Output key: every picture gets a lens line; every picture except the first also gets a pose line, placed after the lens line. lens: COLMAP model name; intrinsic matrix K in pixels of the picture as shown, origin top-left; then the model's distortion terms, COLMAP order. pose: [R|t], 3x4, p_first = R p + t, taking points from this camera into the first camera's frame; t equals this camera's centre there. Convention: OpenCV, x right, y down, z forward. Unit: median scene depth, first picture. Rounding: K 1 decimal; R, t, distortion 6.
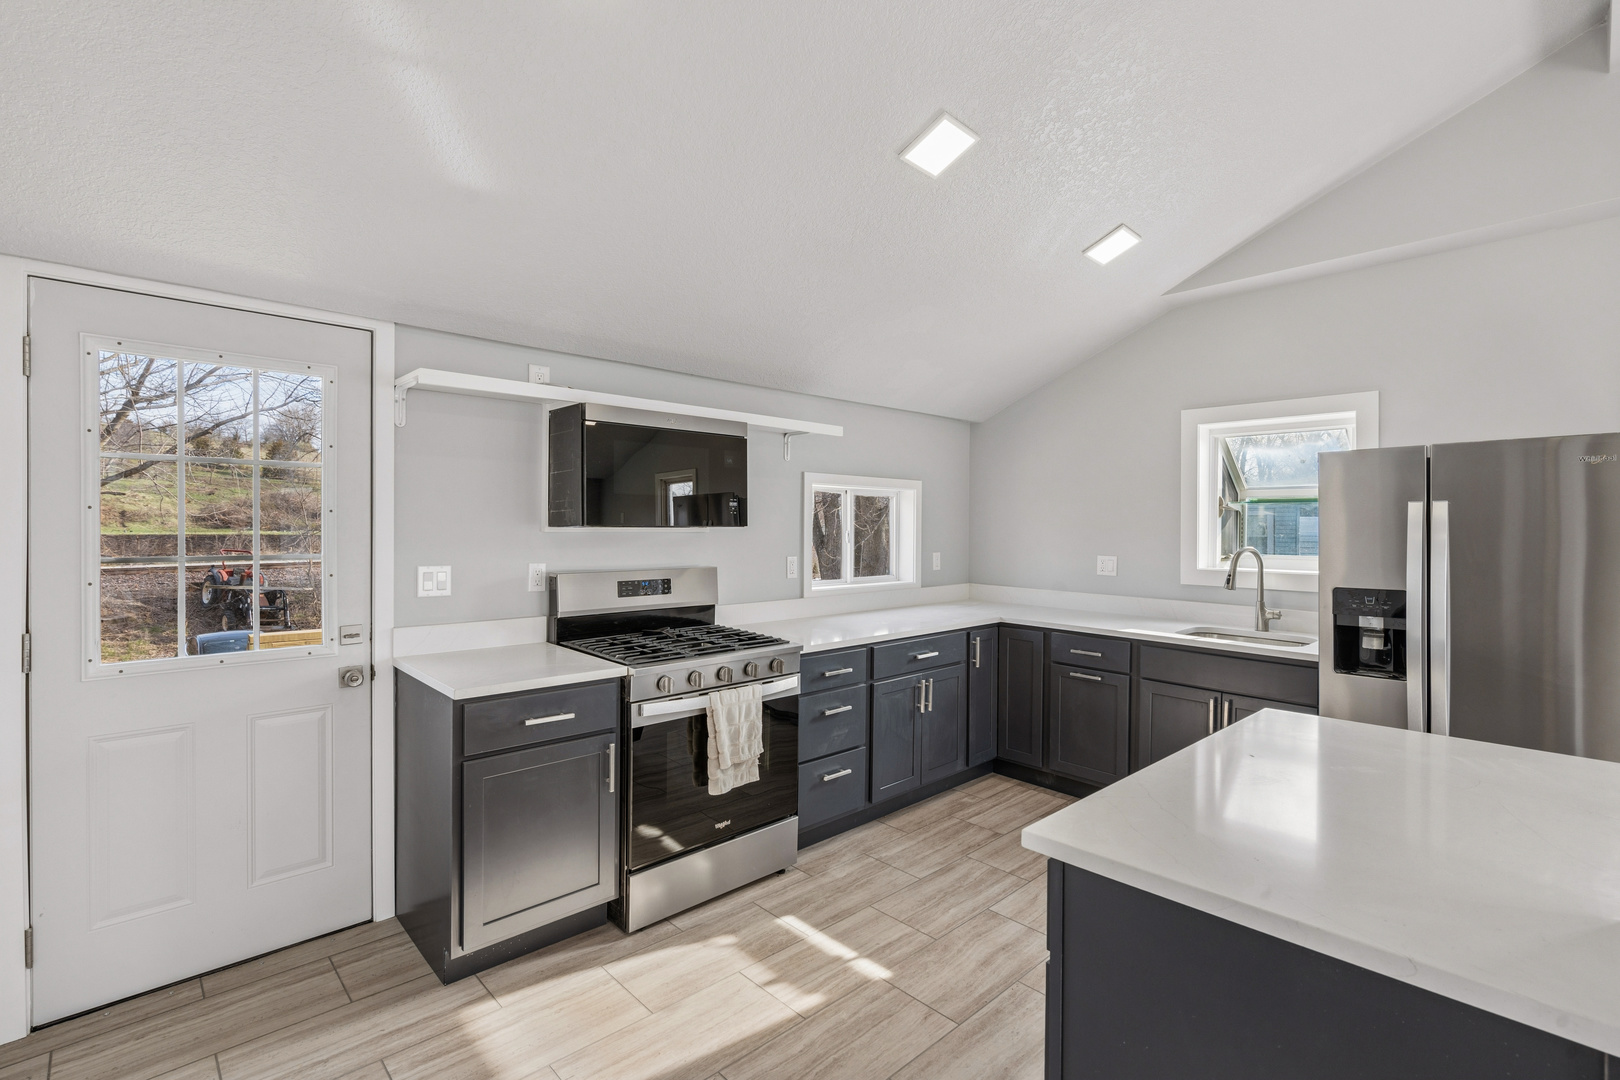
lens RADIAL K [[738.2, 0, 809.2], [0, 738.2, 530.4], [0, 0, 1]] dist [-0.003879, 0.000849]
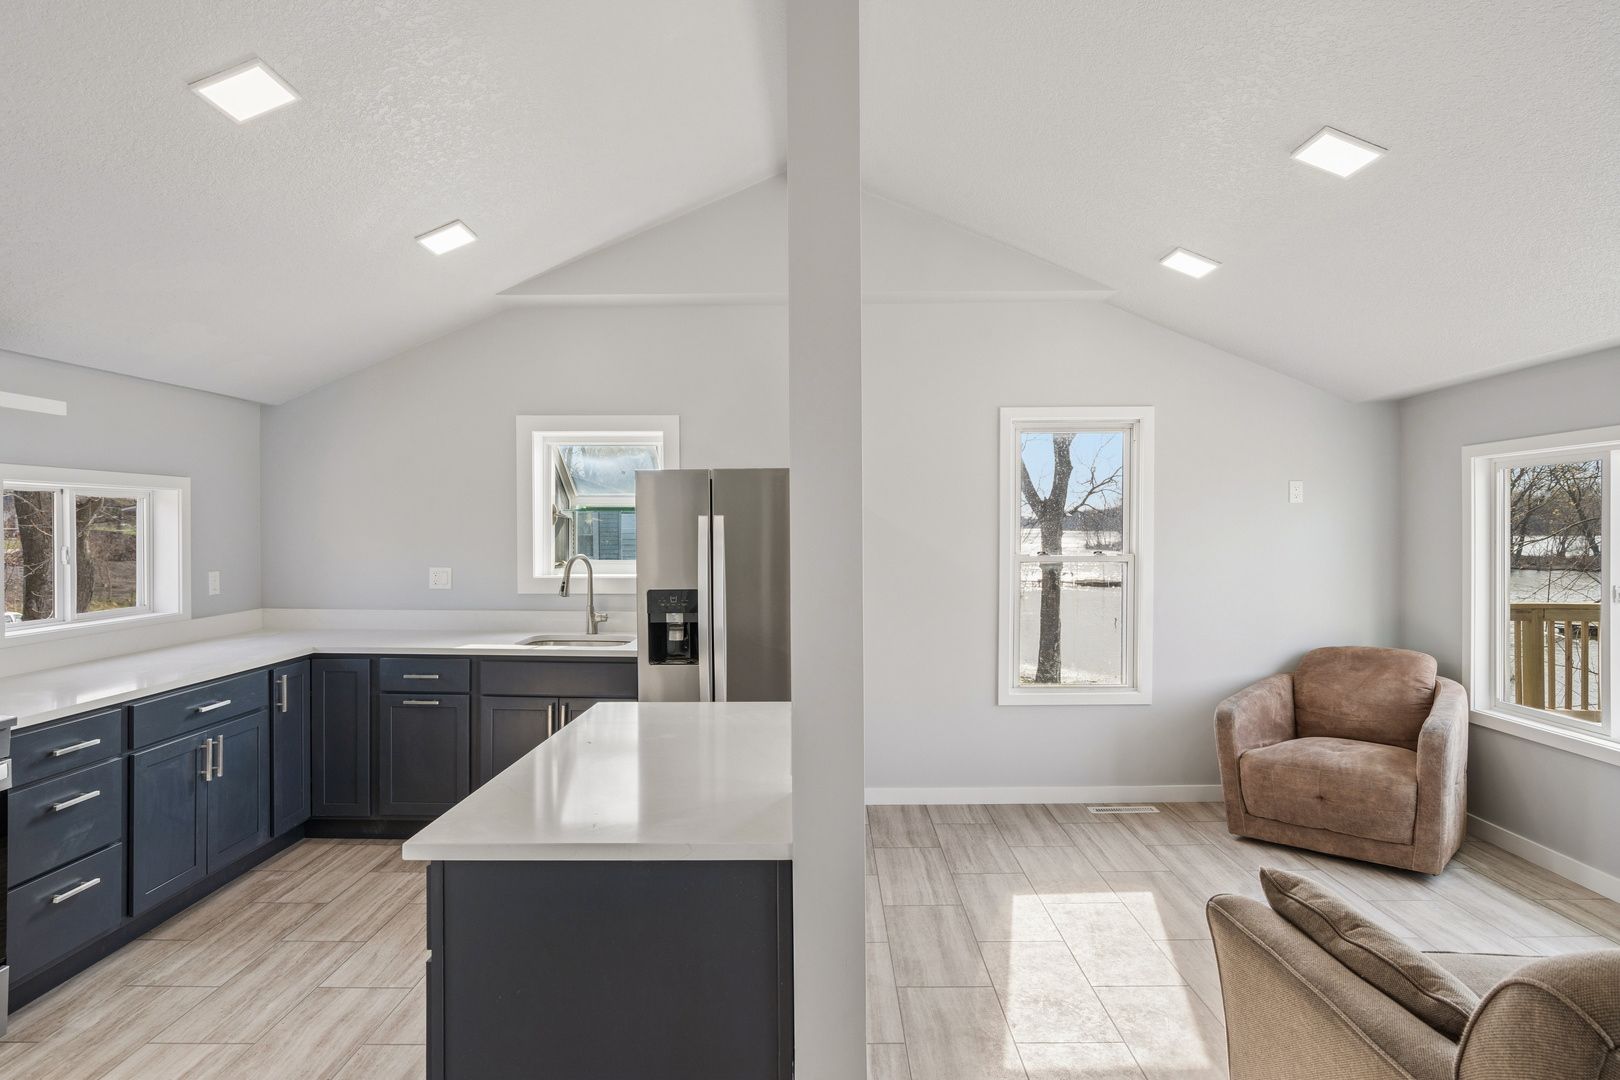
lens RADIAL K [[884.3, 0, 811.3], [0, 884.3, 533.2], [0, 0, 1]] dist [0.005729, -0.000210]
pose [[0.697626, -0.013378, 0.716337, -0.079633], [0.009255, 0.999911, 0.009661, -0.018961], [-0.716402, -0.000110, 0.697687, -0.119402]]
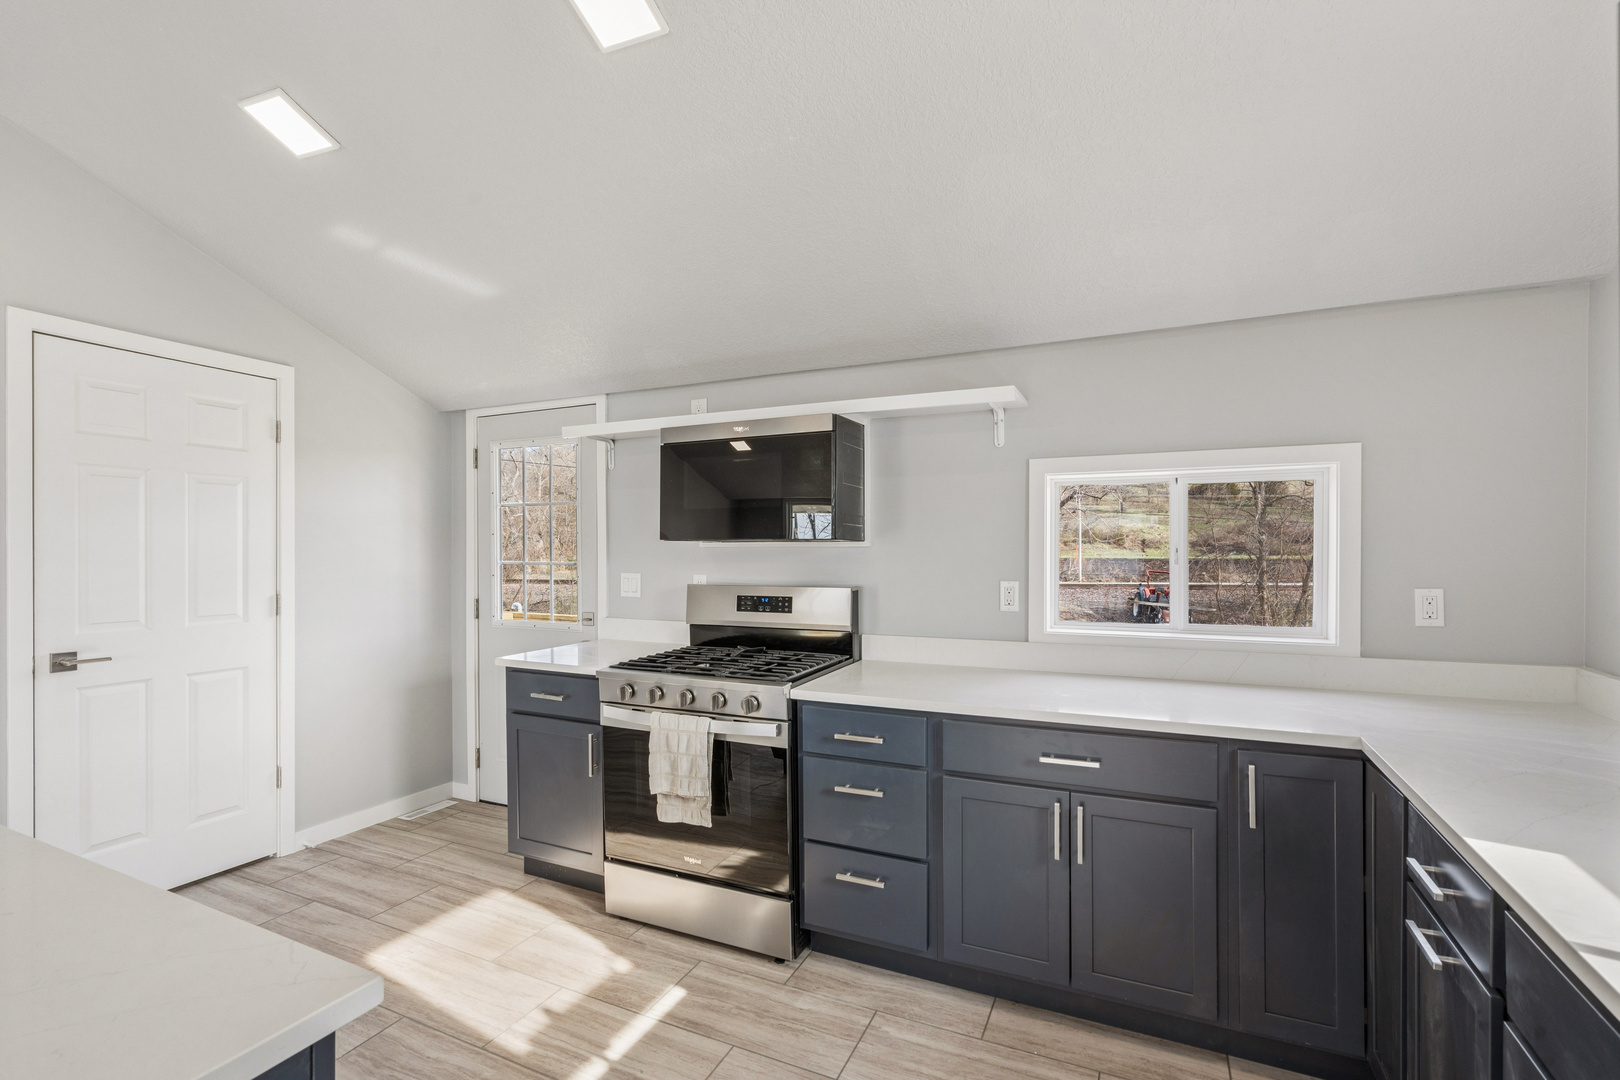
lens RADIAL K [[733.9, 0, 814.1], [0, 733.9, 555.8], [0, 0, 1]] dist [-0.001331, 0.000230]
pose [[0.366184, -0.000272, -0.930543, 0.706597], [0.001059, 0.999999, 0.000124, 0.013973], [0.930542, -0.001031, 0.366184, 0.712737]]
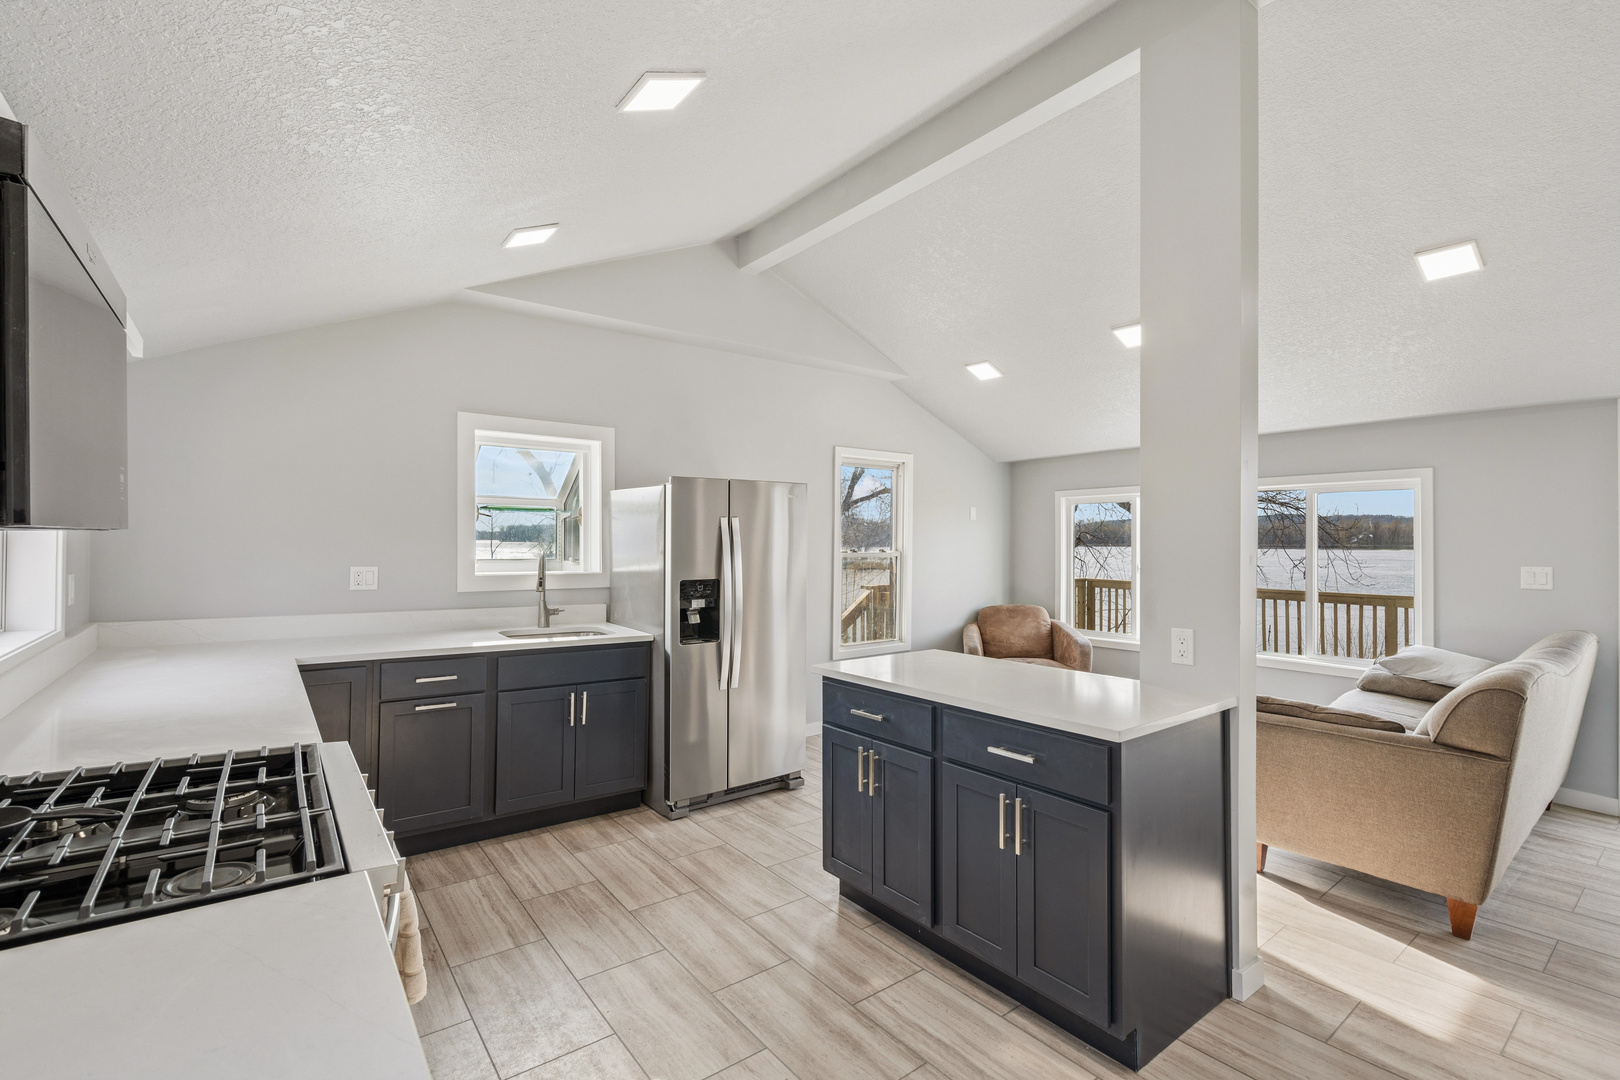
lens RADIAL K [[728.5, 0, 810.7], [0, 728.5, 536.2], [0, 0, 1]] dist [-0.004159, 0.000160]
pose [[0.106337, -0.000508, 0.994330, -0.497879], [-0.003312, 0.999994, 0.000866, -0.003277], [-0.994325, -0.003385, 0.106334, 0.563940]]
